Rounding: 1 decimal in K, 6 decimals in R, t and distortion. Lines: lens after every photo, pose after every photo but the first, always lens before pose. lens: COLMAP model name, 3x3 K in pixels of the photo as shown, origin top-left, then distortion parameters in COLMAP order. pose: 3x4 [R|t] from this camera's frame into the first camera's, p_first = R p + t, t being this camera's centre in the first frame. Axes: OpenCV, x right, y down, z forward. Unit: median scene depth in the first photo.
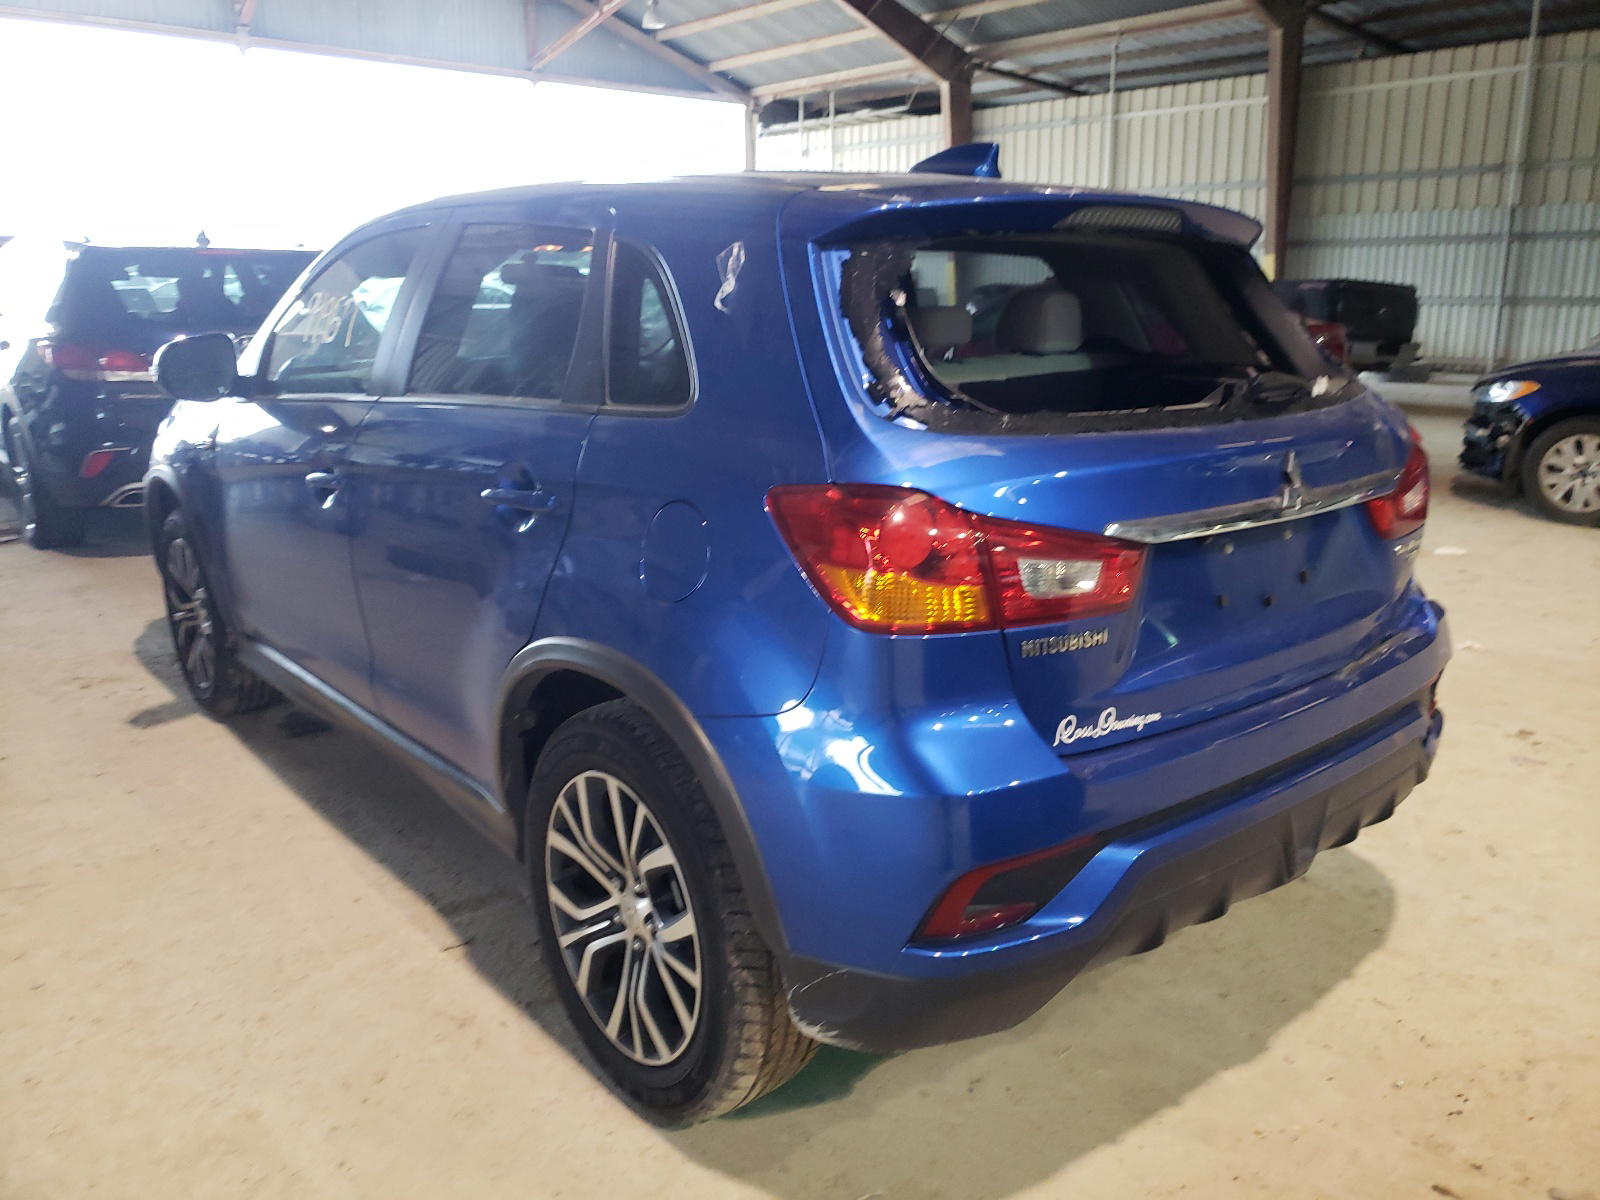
lens RADIAL K [[1222.4, 0, 800.0], [0, 1222.4, 600.0], [0, 0, 1]] dist [-0.009074, -0.005430]
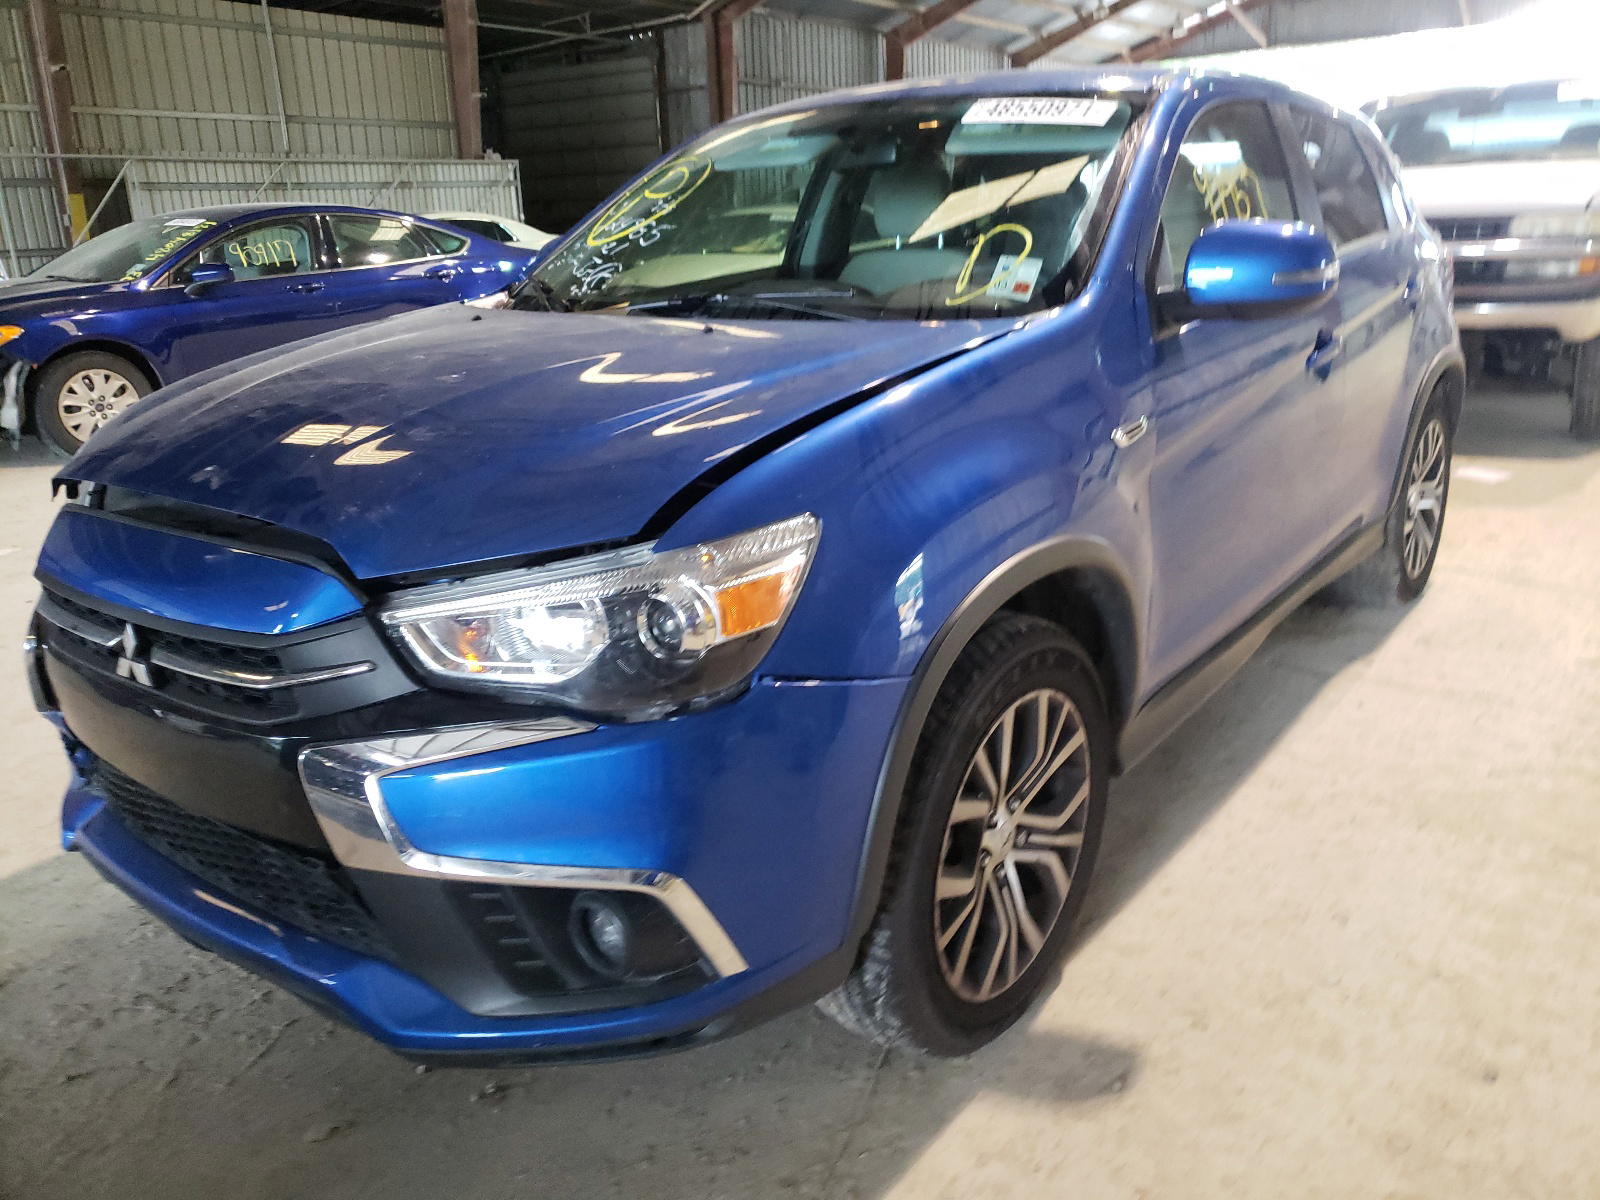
lens RADIAL K [[1282.5, 0, 800.0], [0, 1282.5, 600.0], [0, 0, 1]] dist [0.010211, 0.008761]
pose [[-0.219742, -0.276638, 0.935513, -0.910826], [0.278228, 0.901354, 0.331889, -0.260774], [-0.935041, 0.333216, -0.121097, 1.088778]]
